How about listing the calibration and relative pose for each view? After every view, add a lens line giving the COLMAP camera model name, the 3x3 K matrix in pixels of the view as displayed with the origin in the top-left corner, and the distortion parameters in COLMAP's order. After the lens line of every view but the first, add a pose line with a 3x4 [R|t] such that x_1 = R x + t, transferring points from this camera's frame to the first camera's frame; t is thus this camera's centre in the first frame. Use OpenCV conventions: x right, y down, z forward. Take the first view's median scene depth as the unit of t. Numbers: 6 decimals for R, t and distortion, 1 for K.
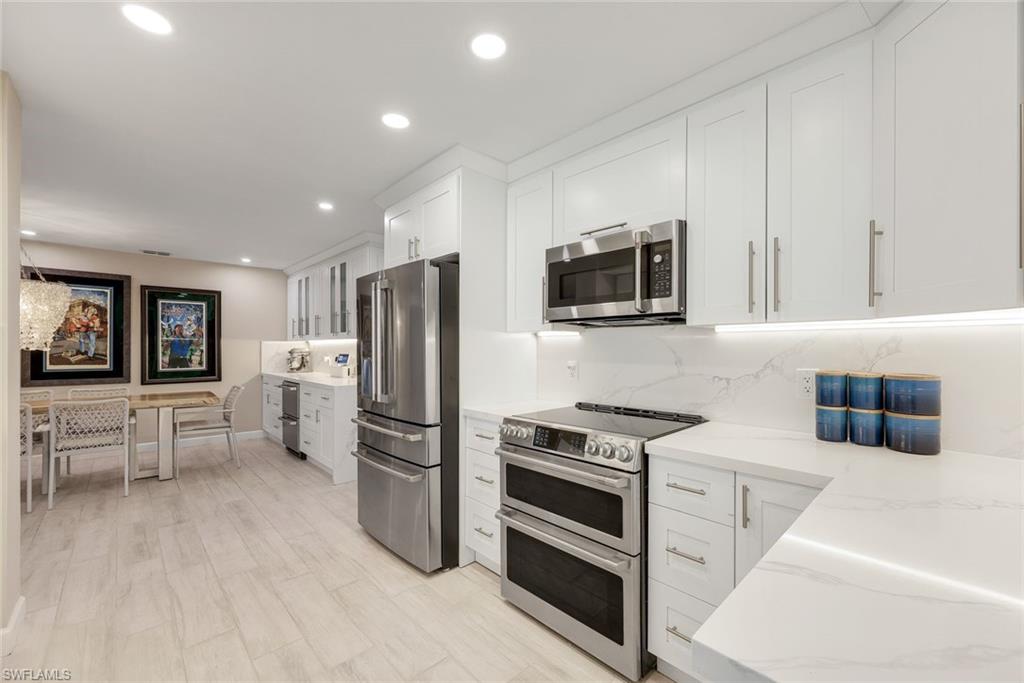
lens RADIAL K [[415.0, 0, 510.8], [0, 415.0, 343.3], [0, 0, 1]] dist [-0.000563, -0.000146]
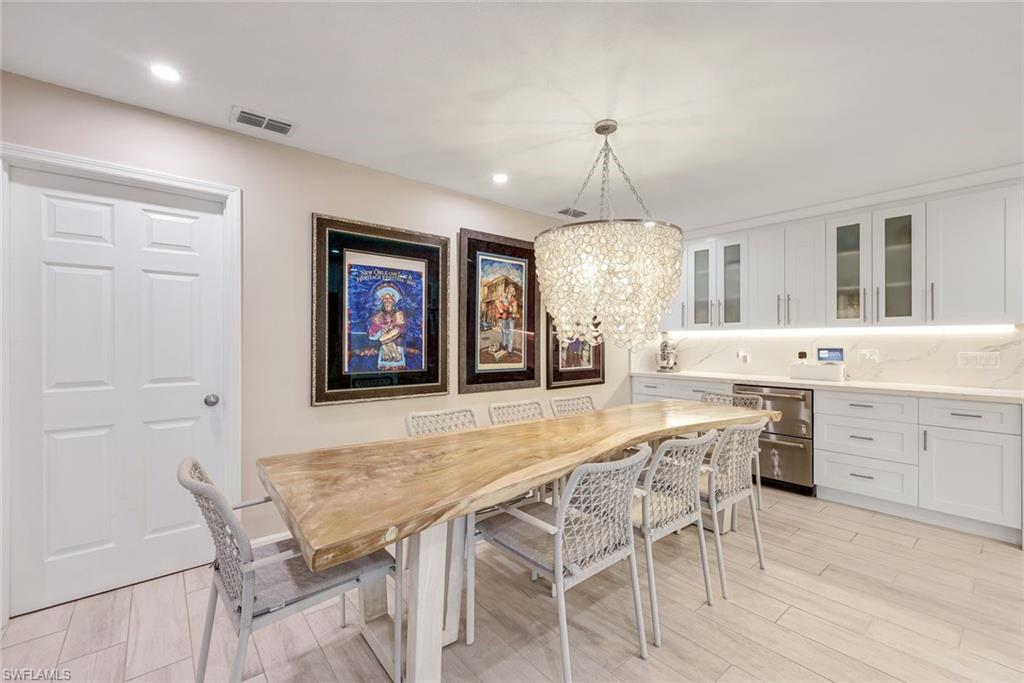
lens RADIAL K [[423.1, 0, 512.0], [0, 423.1, 341.5], [0, 0, 1]] dist [0.002396, 0.000294]
pose [[0.998307, 0.000674, -0.058164, -0.925860], [0.000138, 0.999903, 0.013960, 0.002197], [0.058168, -0.013945, 0.998209, 0.230359]]
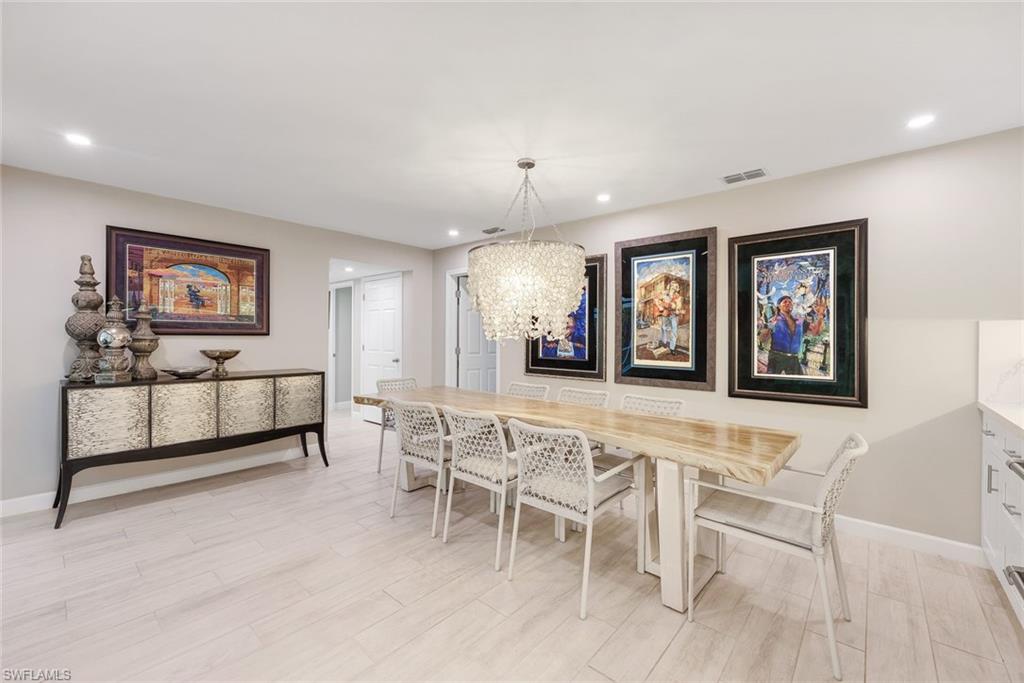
lens RADIAL K [[415.0, 0, 510.8], [0, 415.0, 343.3], [0, 0, 1]] dist [-0.000563, -0.000146]
pose [[0.105701, 0.004188, -0.994389, -0.303712], [-0.000693, 0.999991, 0.004138, 0.017126], [0.994398, 0.000252, 0.105703, 0.613081]]
